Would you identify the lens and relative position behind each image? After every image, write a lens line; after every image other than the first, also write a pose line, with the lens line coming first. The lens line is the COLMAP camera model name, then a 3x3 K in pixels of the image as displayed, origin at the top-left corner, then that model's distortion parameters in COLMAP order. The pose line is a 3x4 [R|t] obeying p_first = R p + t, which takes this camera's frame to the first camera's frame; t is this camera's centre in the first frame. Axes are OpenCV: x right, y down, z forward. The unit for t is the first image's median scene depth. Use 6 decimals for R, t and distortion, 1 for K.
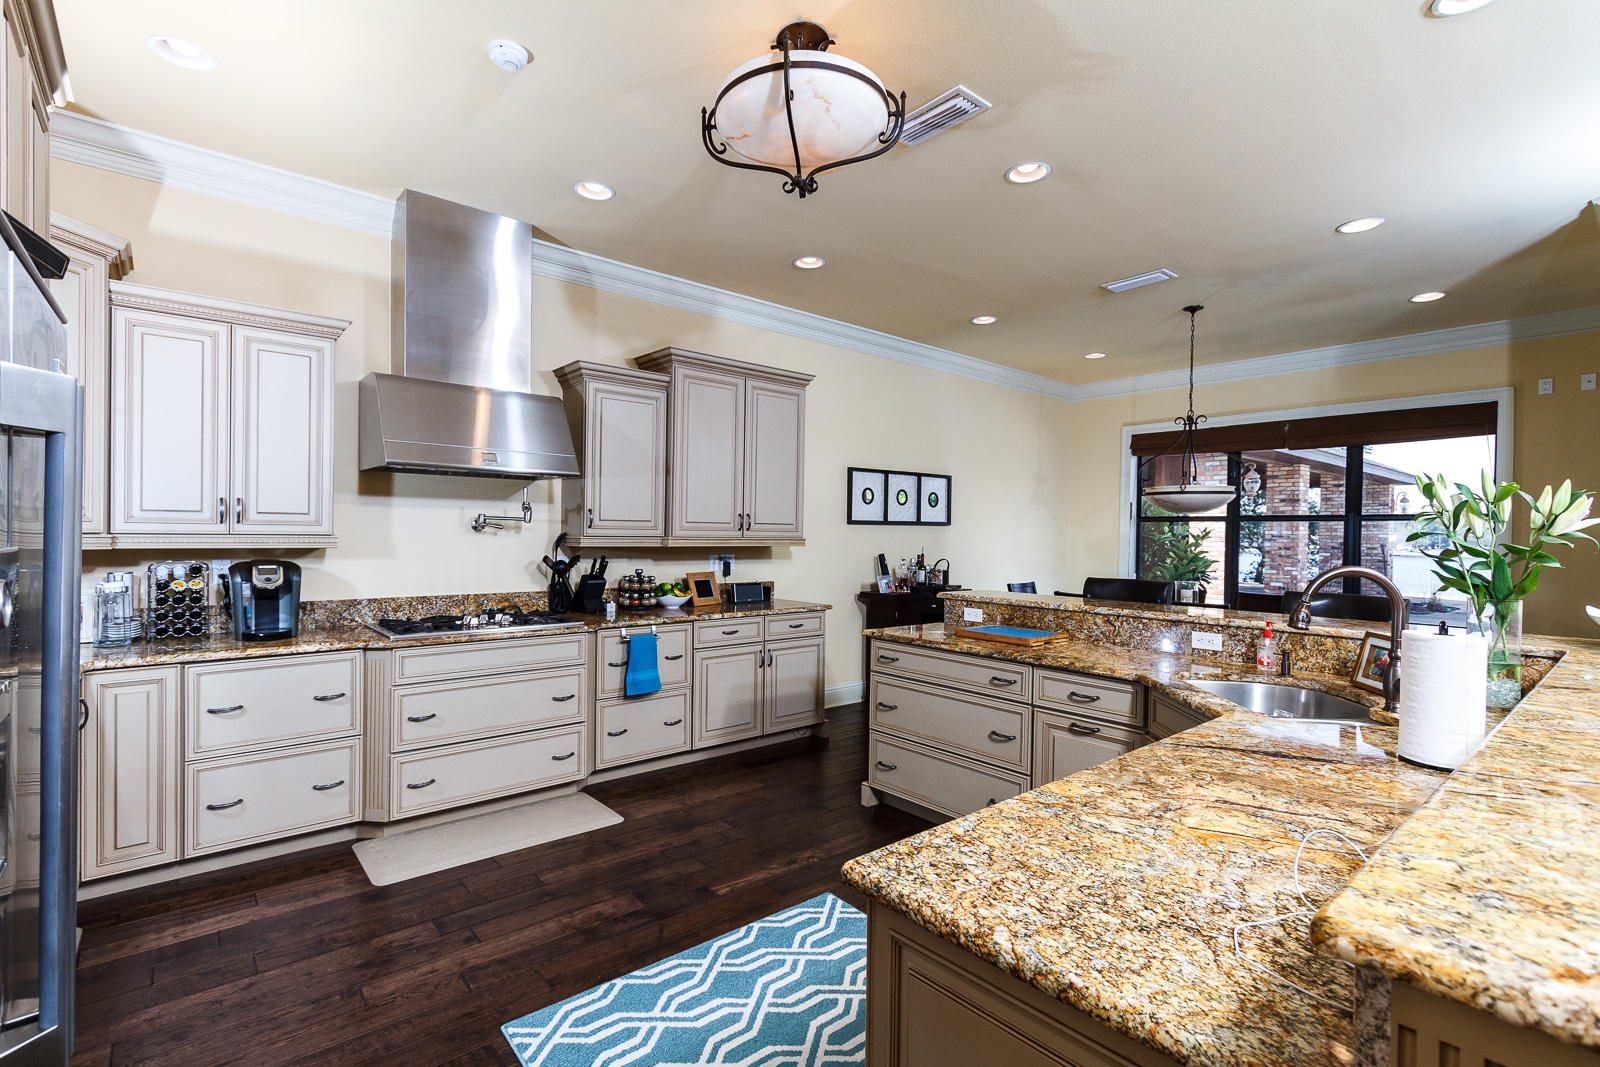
lens RADIAL K [[739.5, 0, 795.8], [0, 739.5, 536.0], [0, 0, 1]] dist [0.002647, -0.000450]
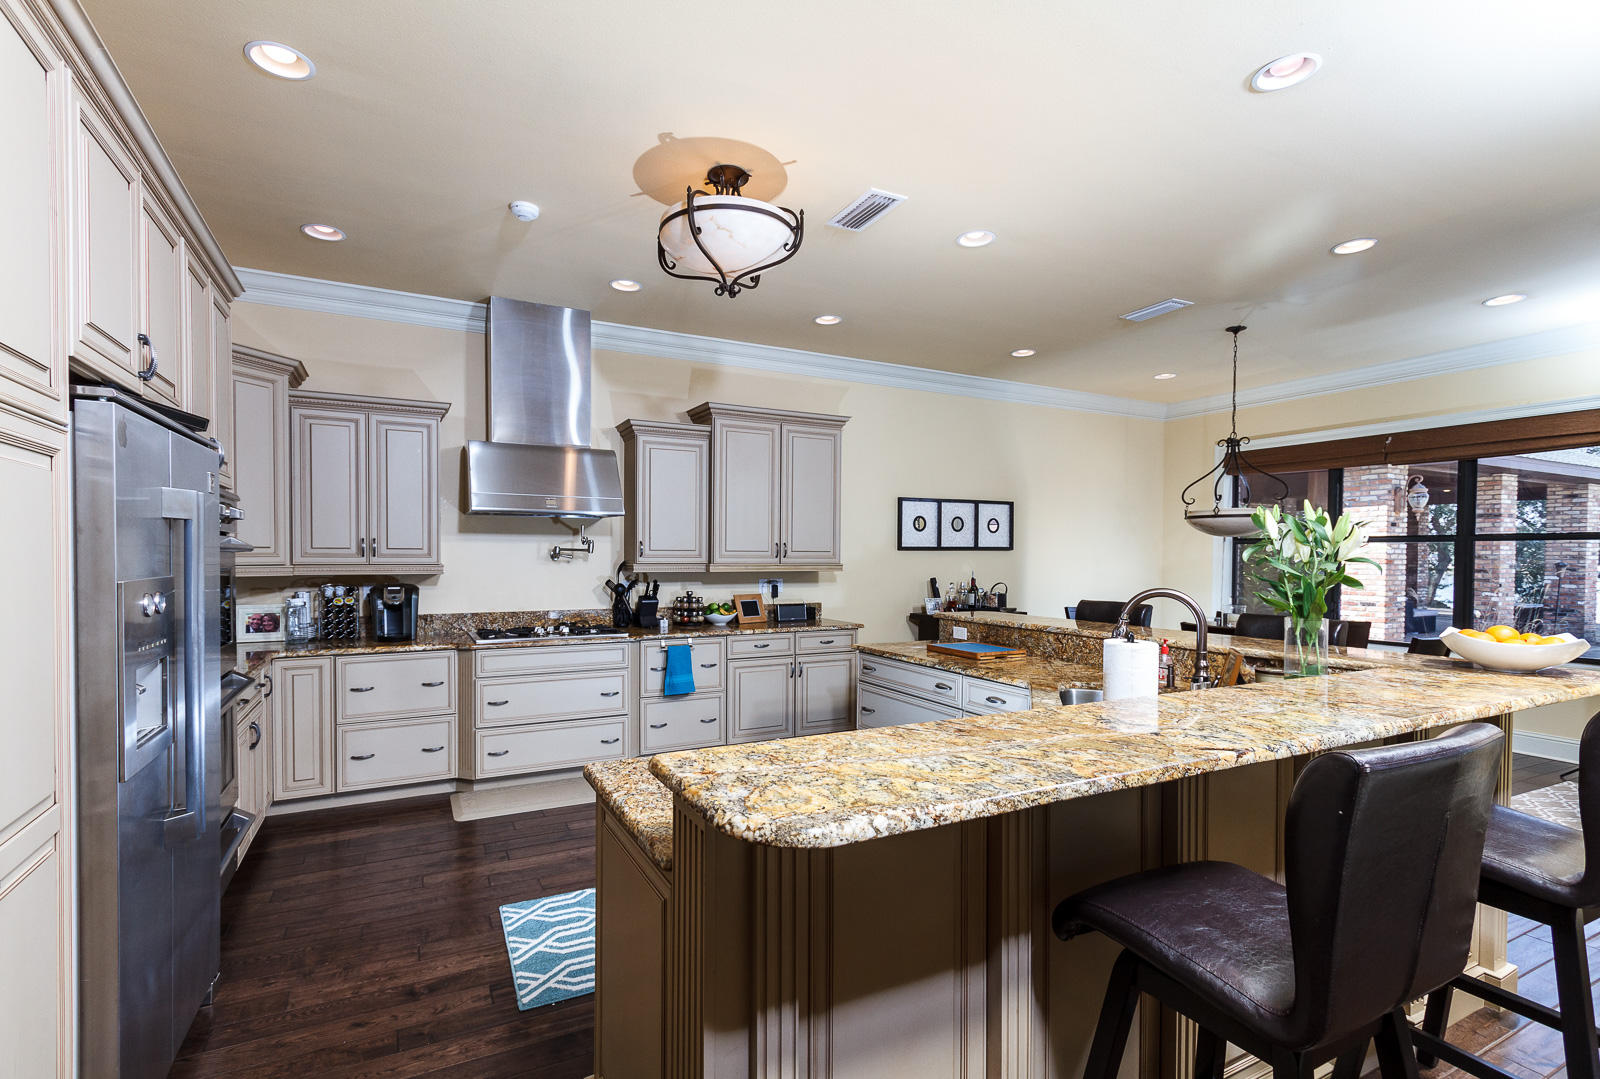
lens RADIAL K [[758.9, 0, 801.2], [0, 758.9, 565.6], [0, 0, 1]] dist [0.009589, 0.000254]
pose [[0.974883, -0.004781, -0.222666, 0.247643], [0.006599, 0.999951, 0.007420, -0.003947], [0.222619, -0.008703, 0.974867, -0.150412]]
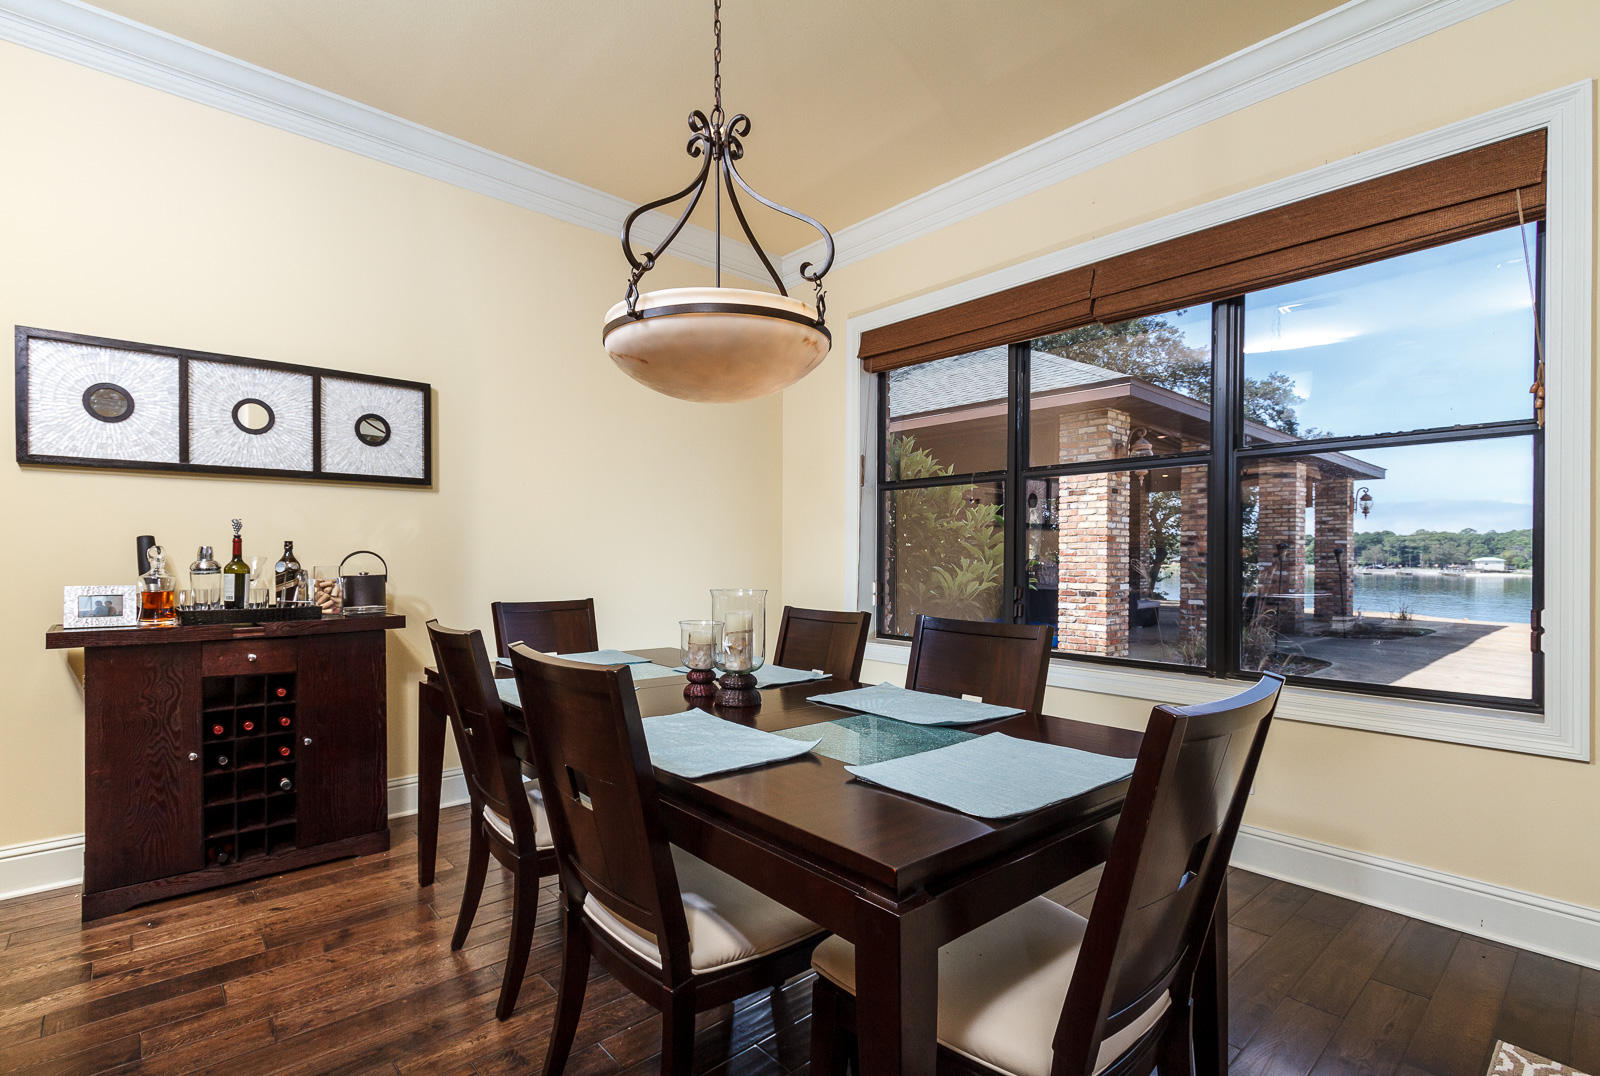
lens RADIAL K [[713.4, 0, 797.4], [0, 713.4, 558.2], [0, 0, 1]] dist [0.001354, 0.000083]
pose [[0.999932, -0.007861, 0.008595, 0.711778], [0.007909, 0.999953, -0.005559, 0.062085], [-0.008551, 0.005627, 0.999948, 0.815164]]
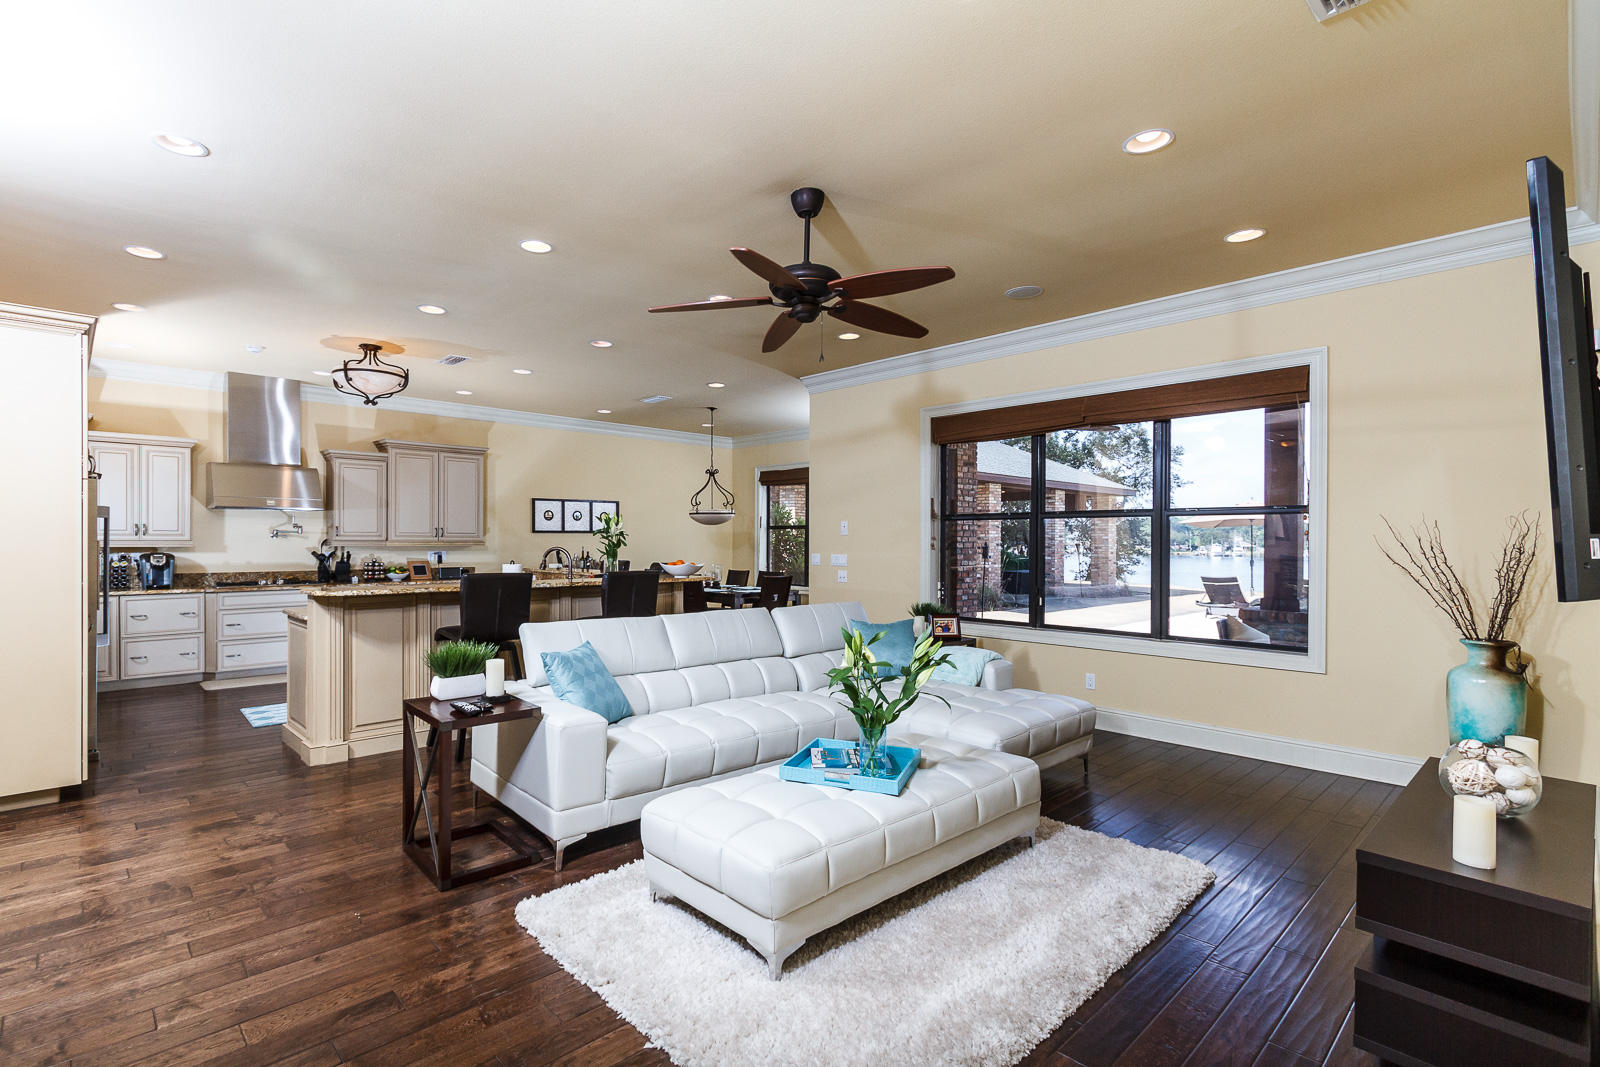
lens RADIAL K [[754.9, 0, 794.7], [0, 754.9, 541.8], [0, 0, 1]] dist [-0.001411, -0.000531]
pose [[0.998384, -0.007840, 0.056277, 0.776815], [0.007808, 0.999969, 0.000781, 0.010512], [-0.056281, -0.000340, 0.998415, -0.993500]]
